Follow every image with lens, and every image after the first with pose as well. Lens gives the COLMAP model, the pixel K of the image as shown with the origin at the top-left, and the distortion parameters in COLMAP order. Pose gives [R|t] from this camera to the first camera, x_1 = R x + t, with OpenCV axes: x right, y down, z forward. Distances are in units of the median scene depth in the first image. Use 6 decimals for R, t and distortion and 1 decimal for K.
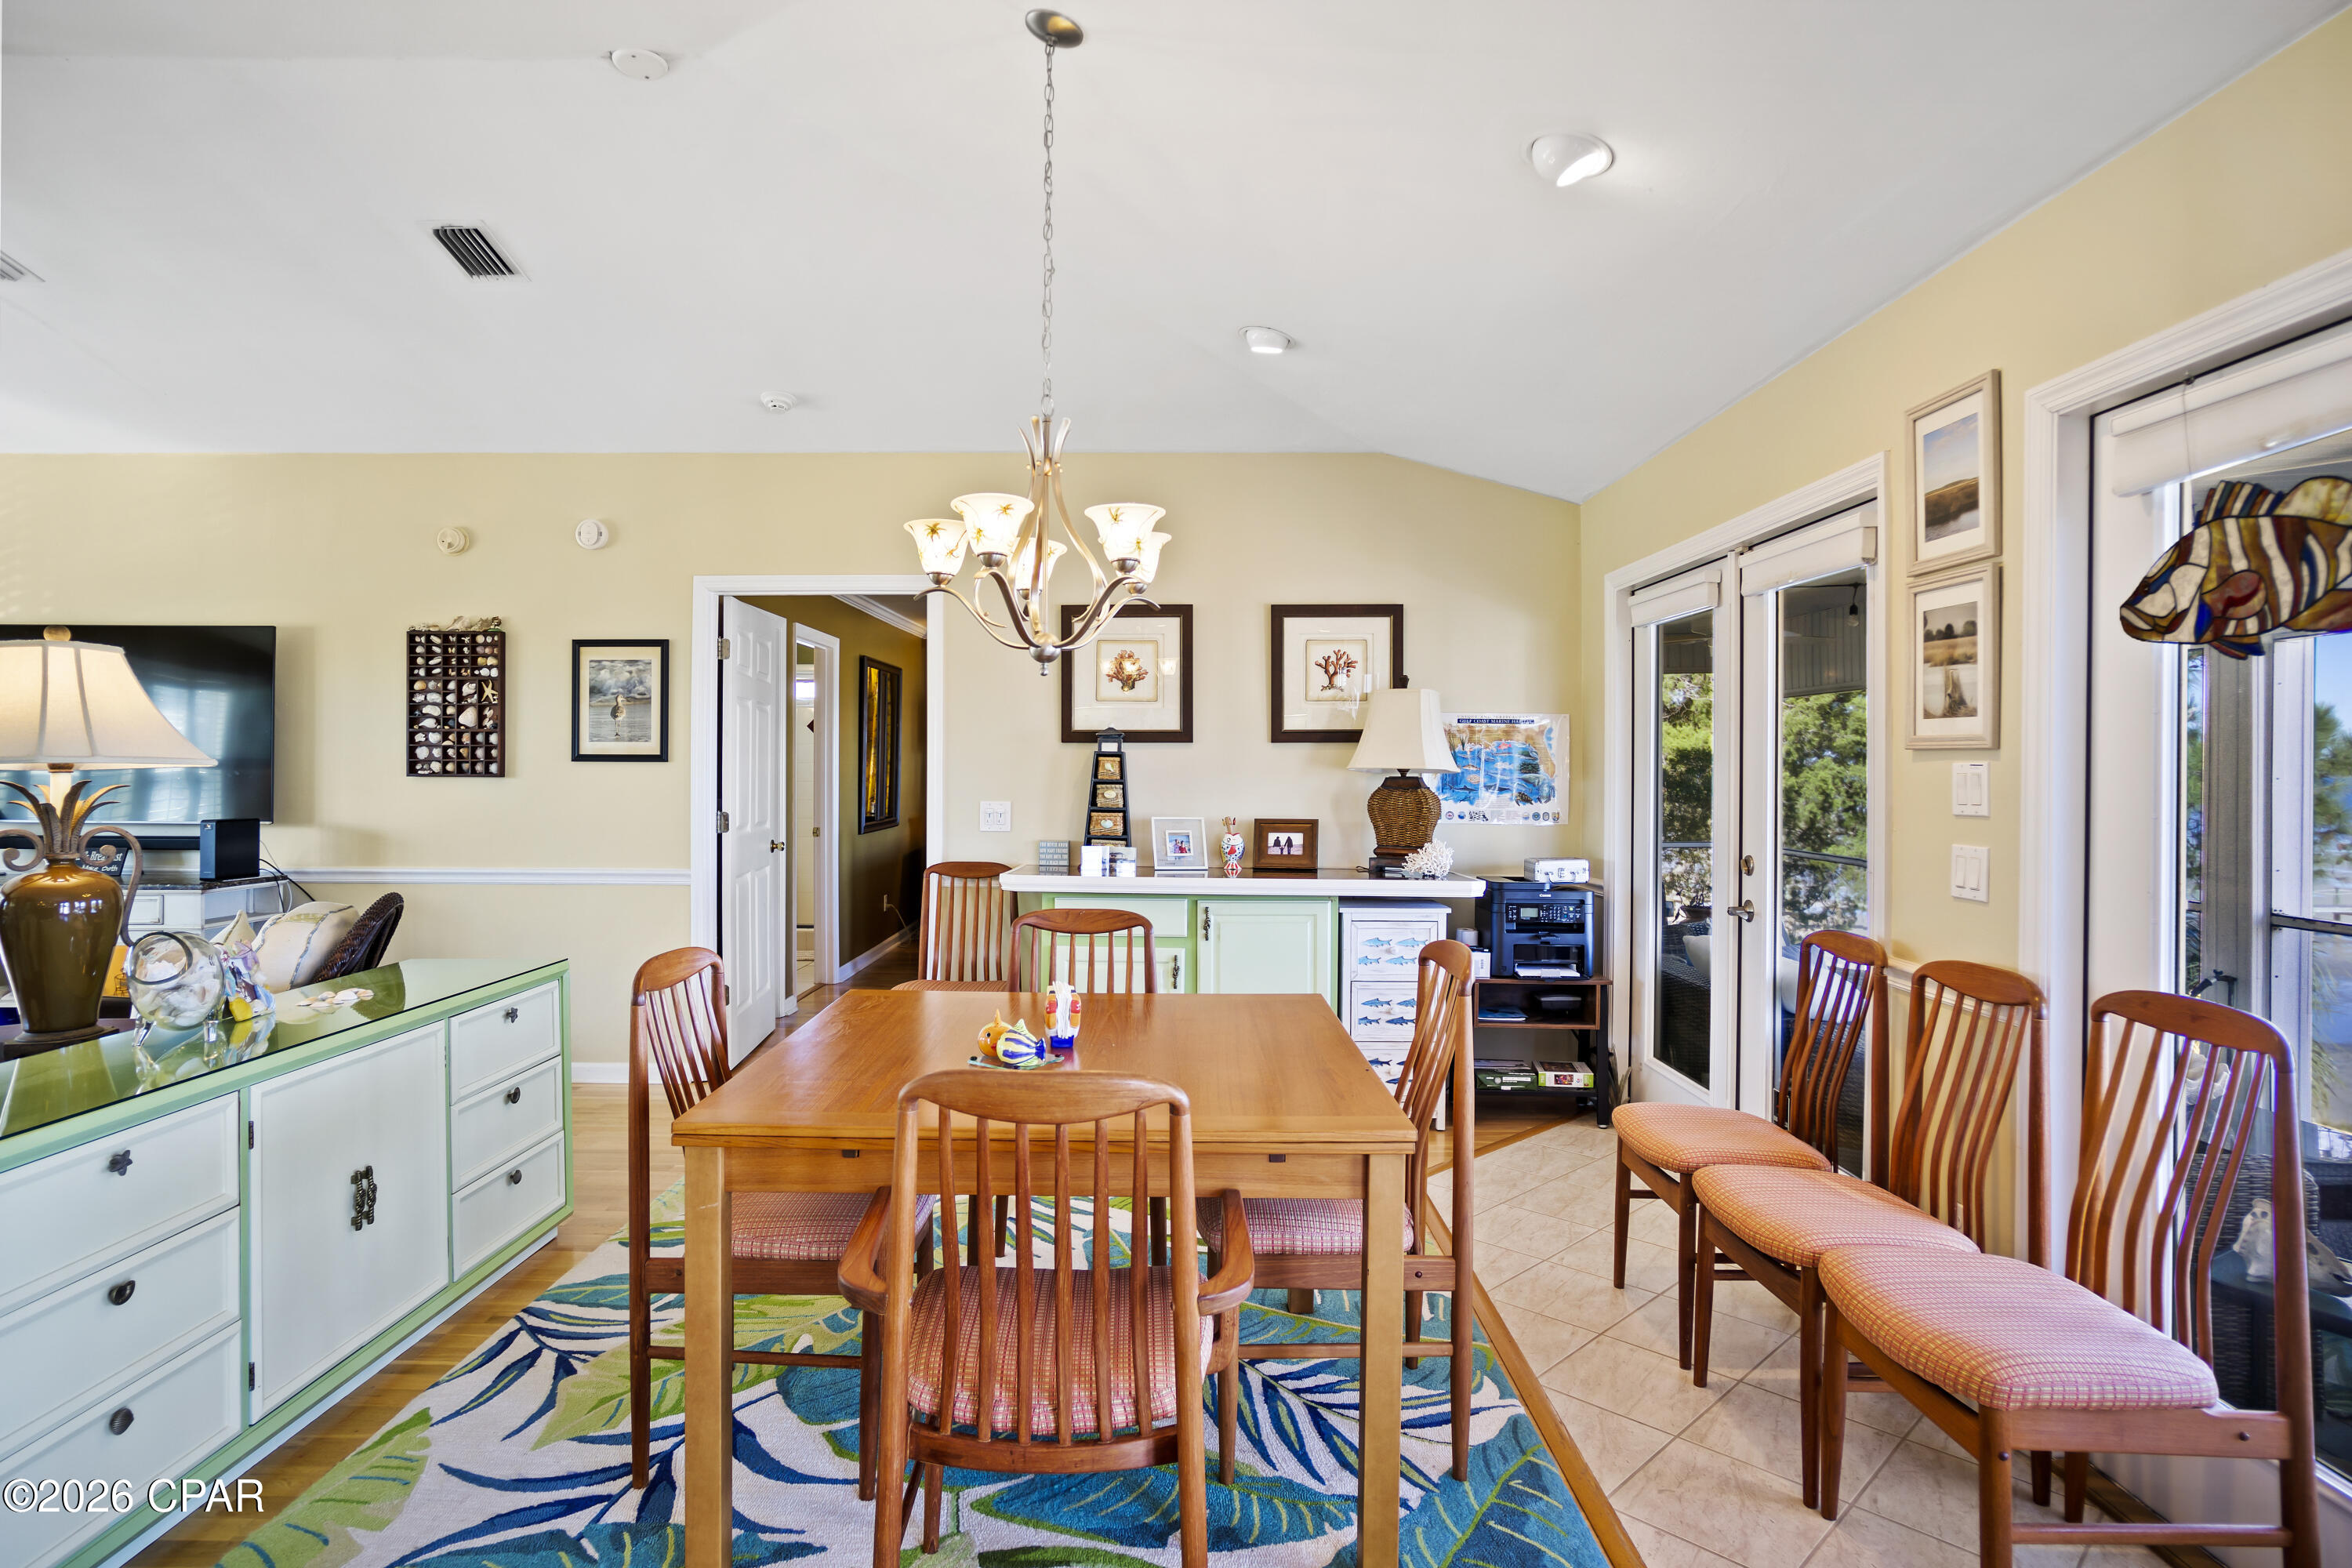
lens RADIAL K [[1284.5, 0, 1192.8], [0, 1284.5, 765.0], [0, 0, 1]] dist [-0.047269, 0.026467]
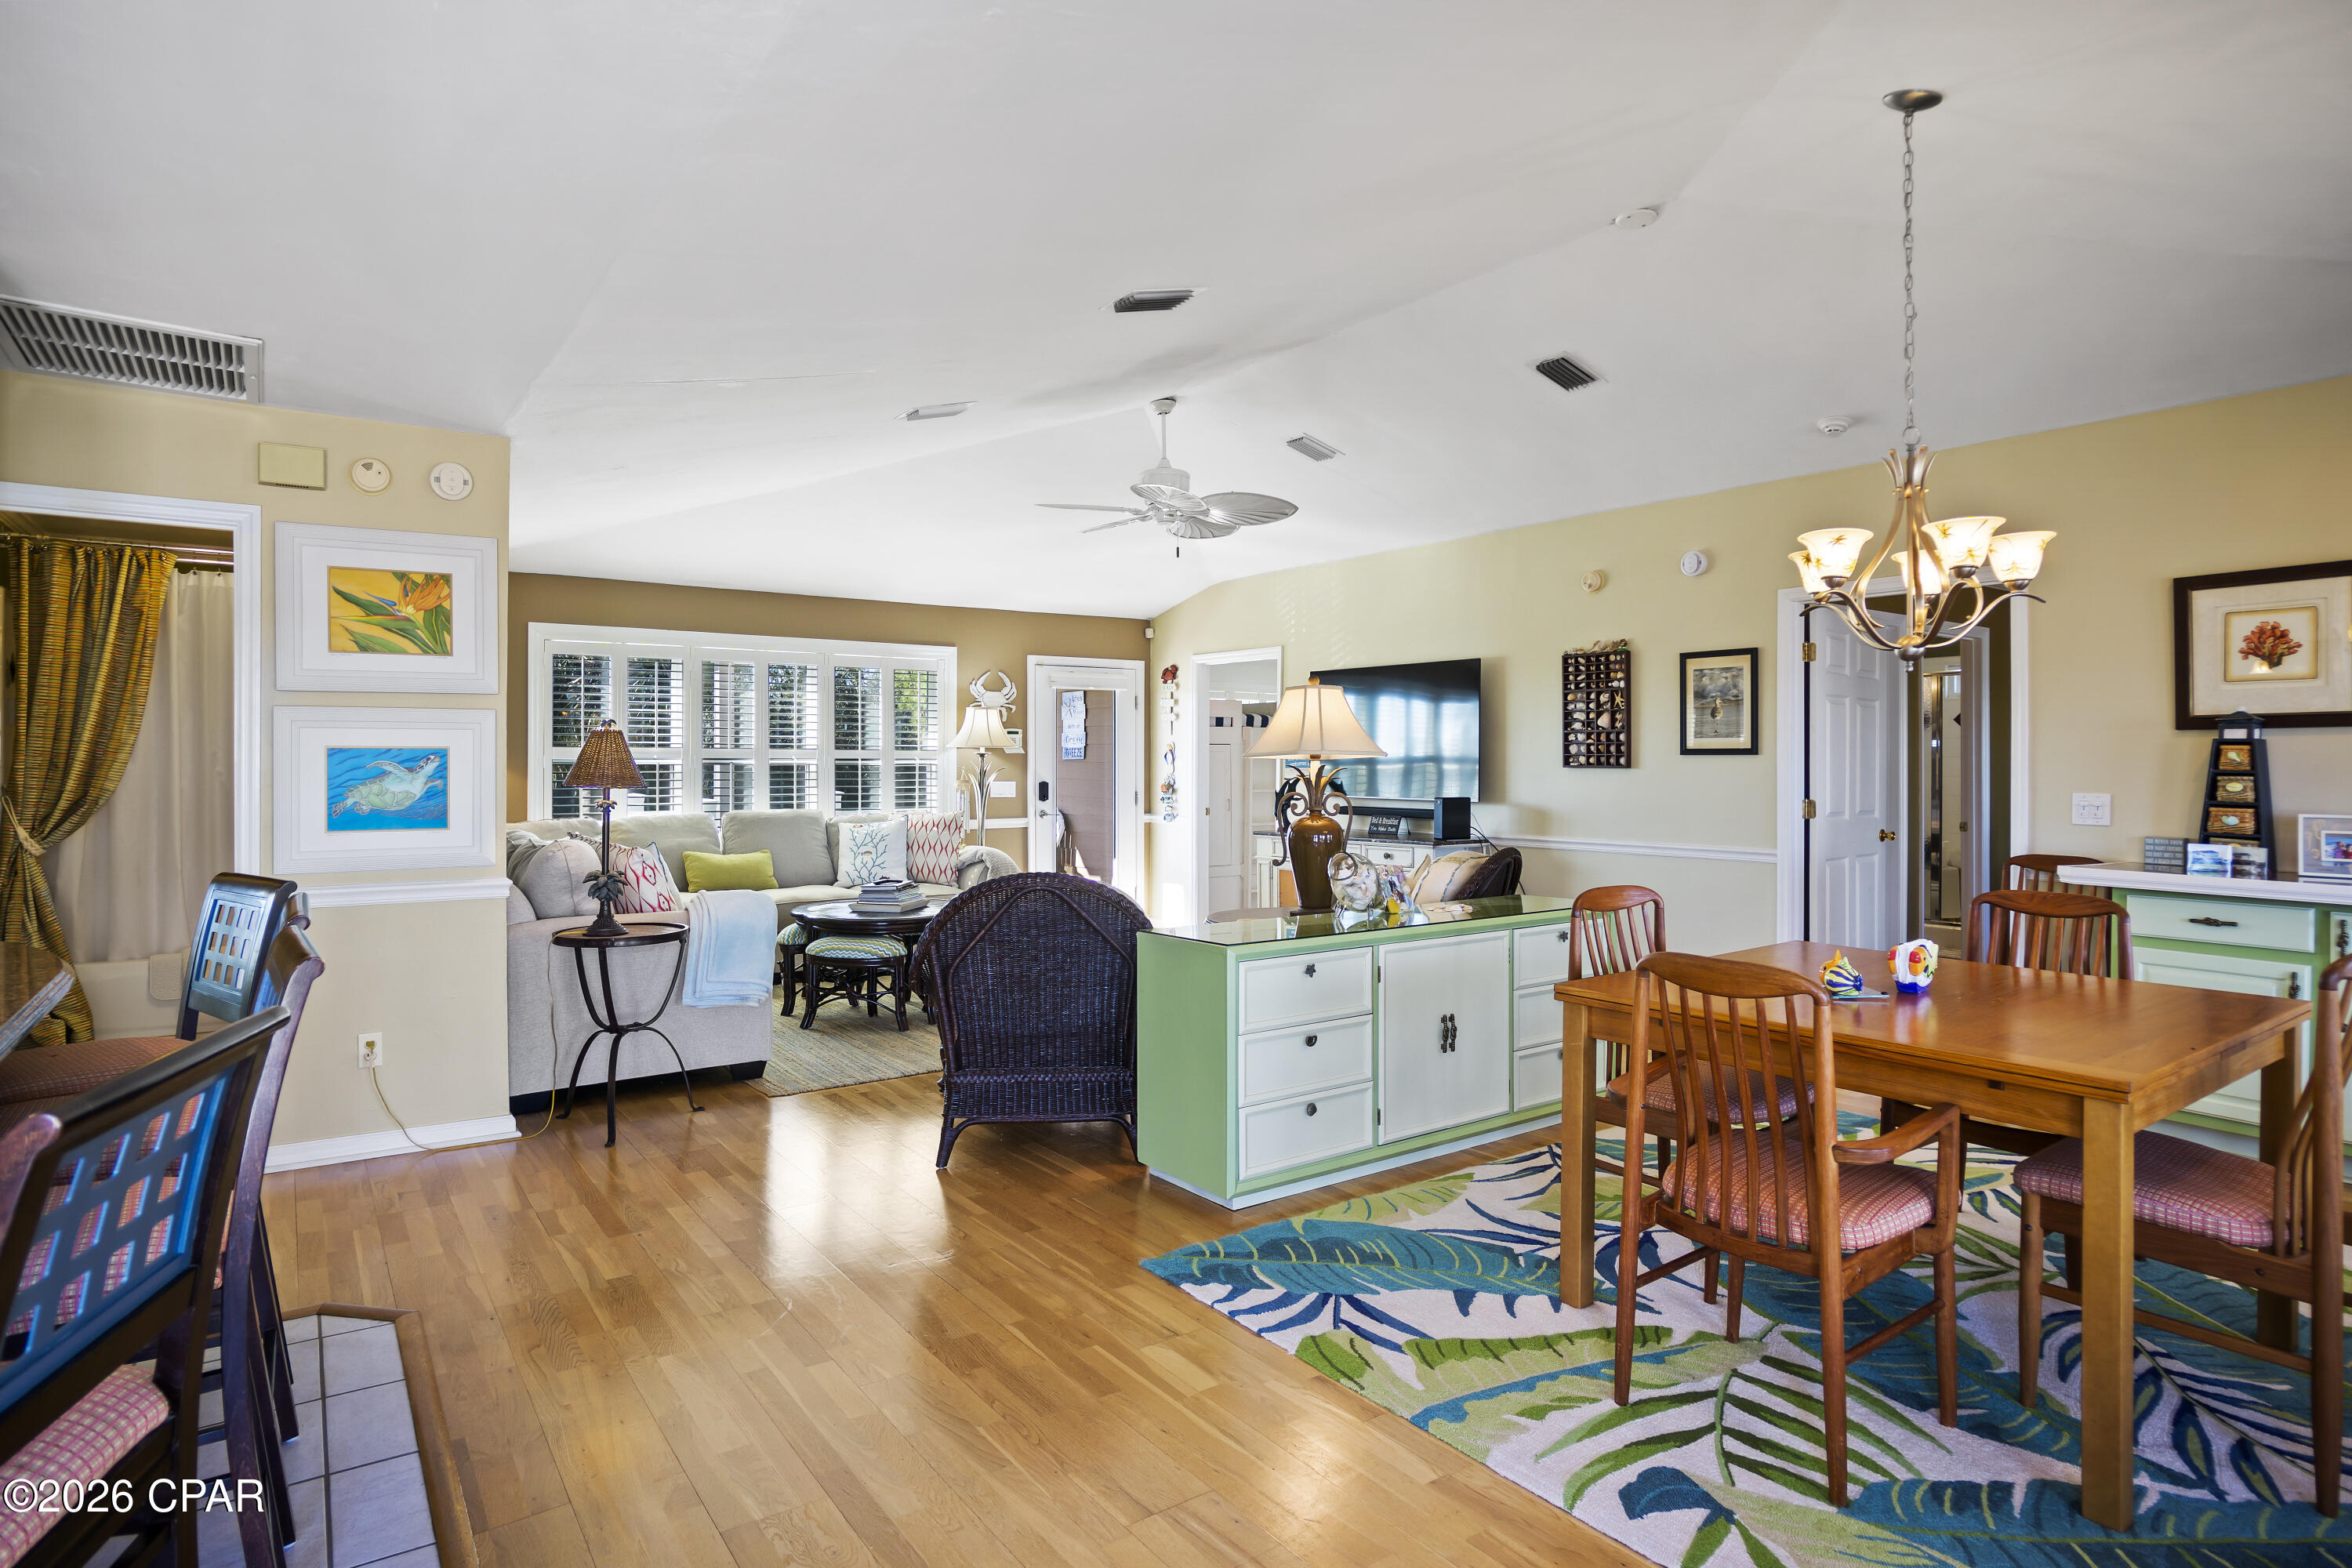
lens RADIAL K [[1284.5, 0, 1151.2], [0, 1284.5, 762.2], [0, 0, 1]] dist [-0.047269, 0.026467]
pose [[0.577933, -0.003830, -0.816075, 0.209989], [0.002447, 0.999993, -0.002960, 0.006638], [0.816080, -0.000287, 0.577939, -0.105037]]
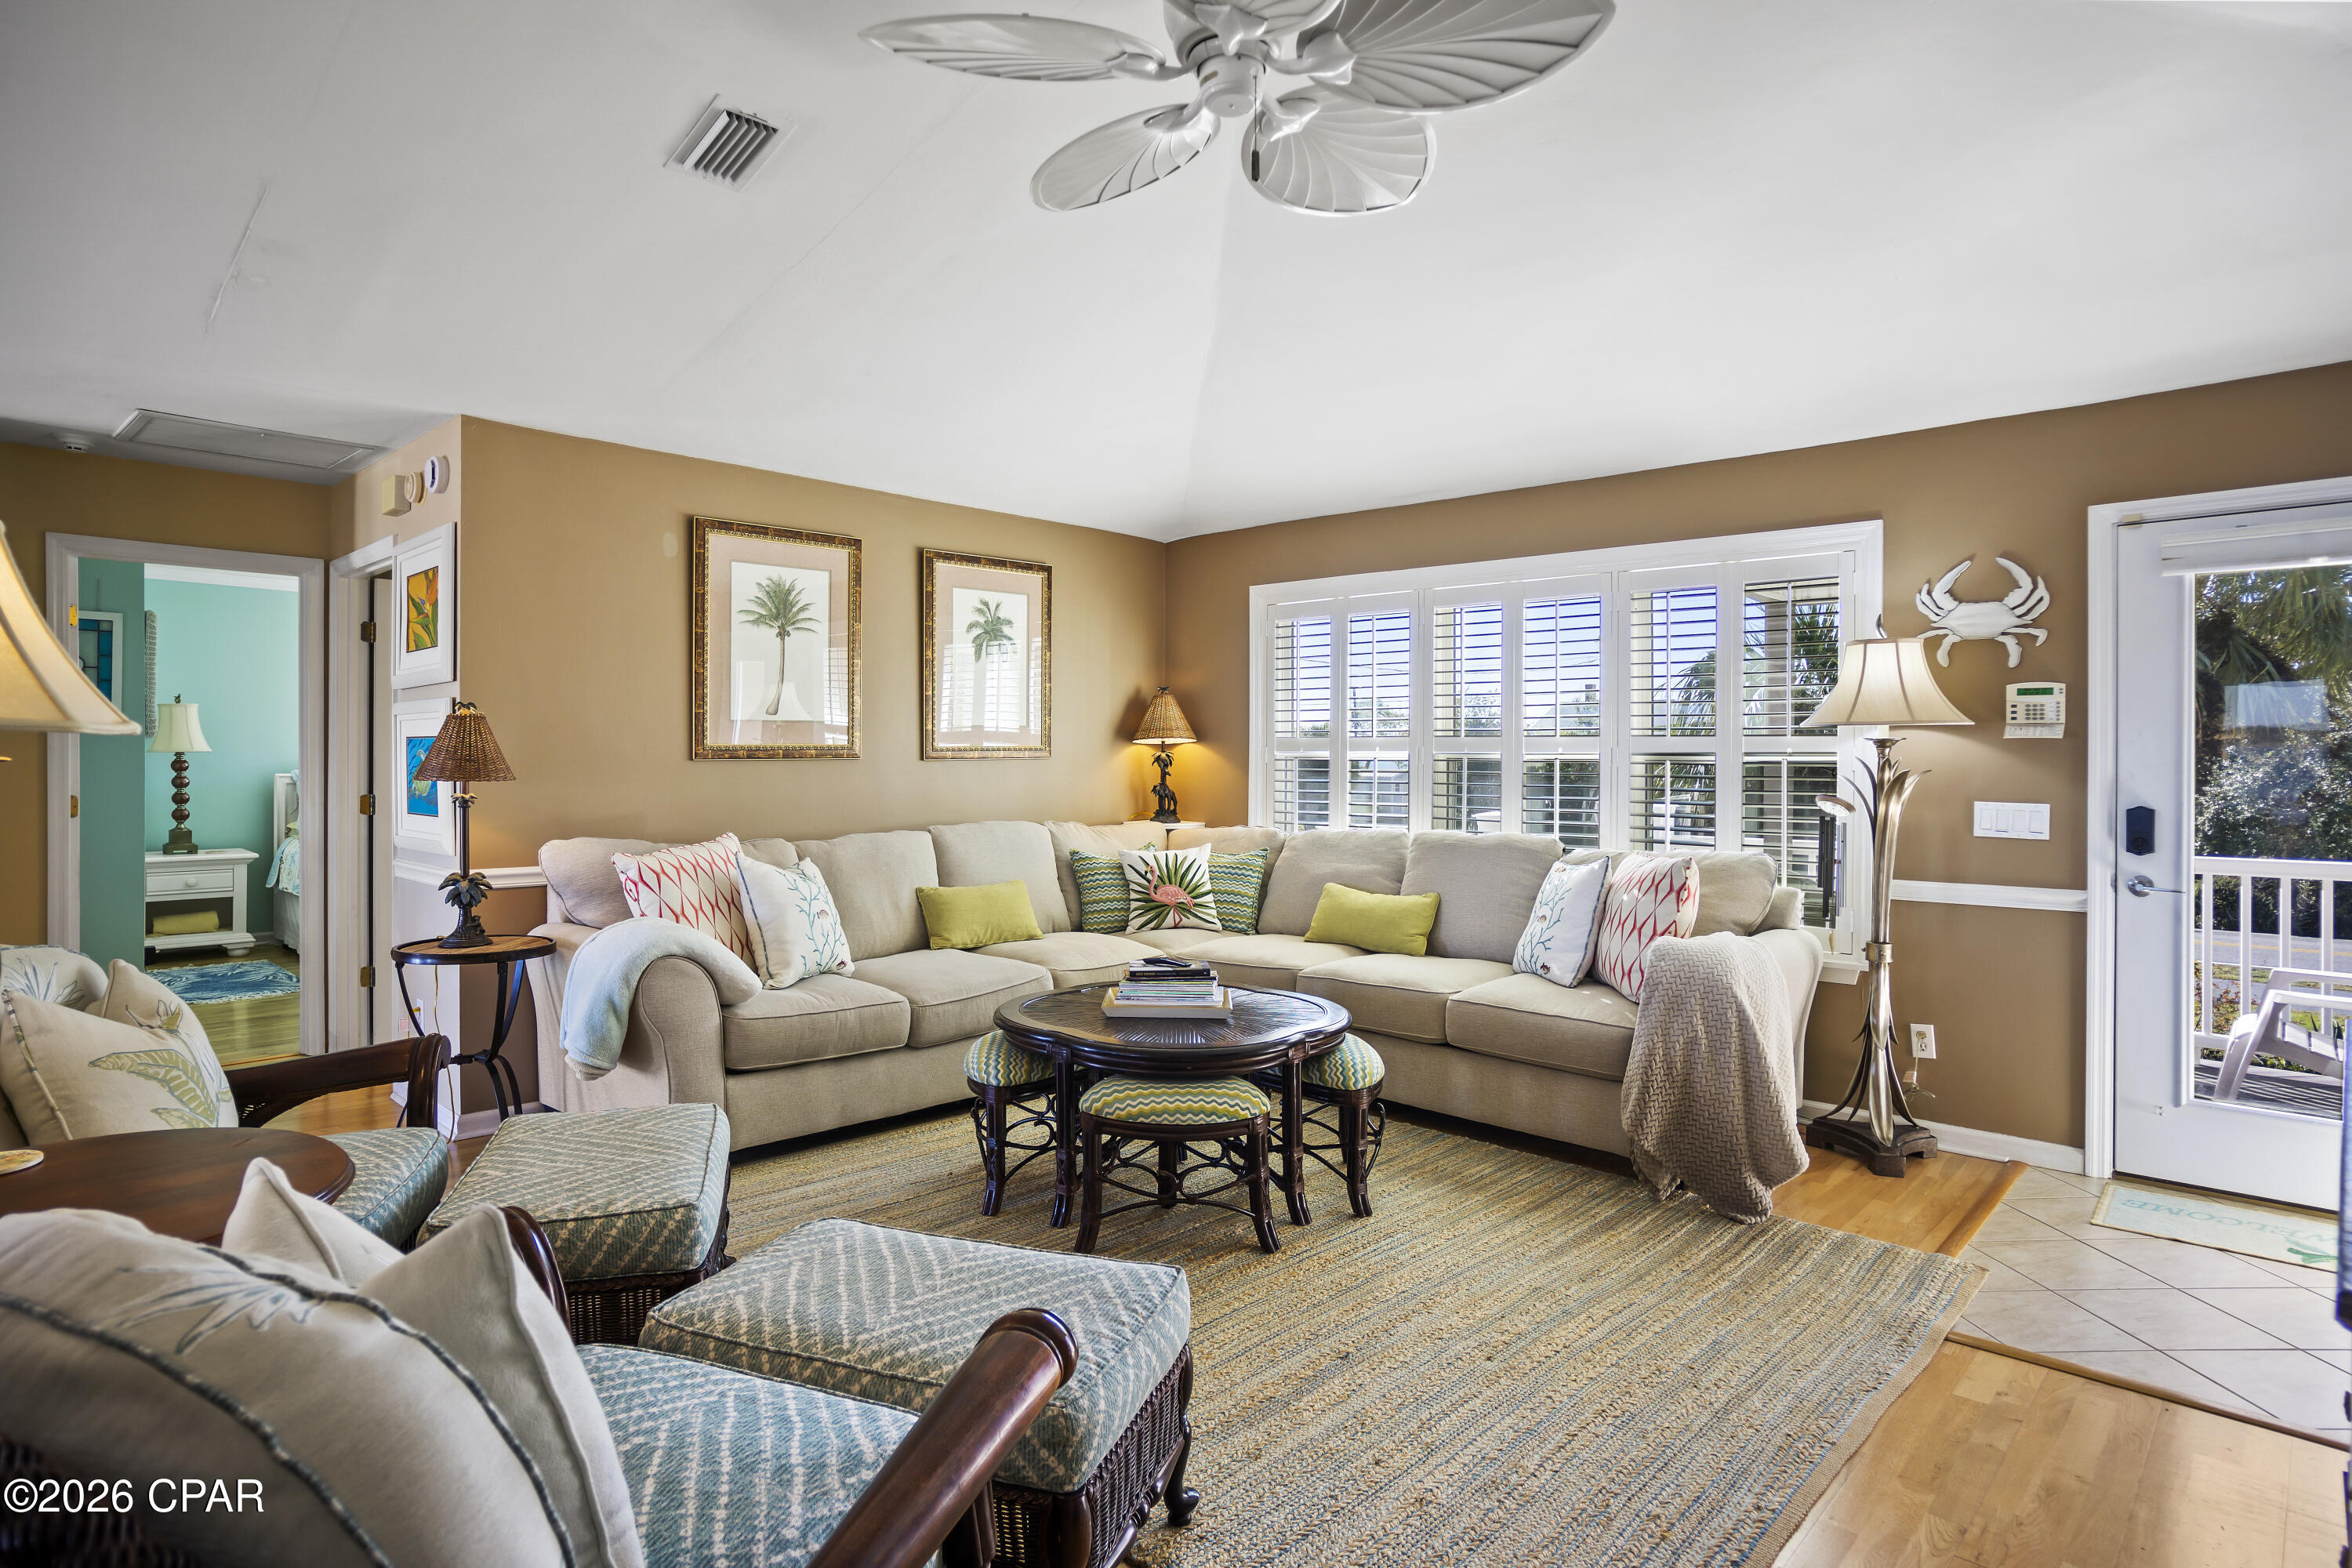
lens RADIAL K [[1284.5, 0, 1178.3], [0, 1284.5, 767.9], [0, 0, 1]] dist [-0.047269, 0.026467]
pose [[-0.680286, -0.001014, -0.732946, -0.454946], [-0.007032, 0.999962, 0.005144, 0.005734], [0.732913, 0.008653, -0.680268, 0.935198]]
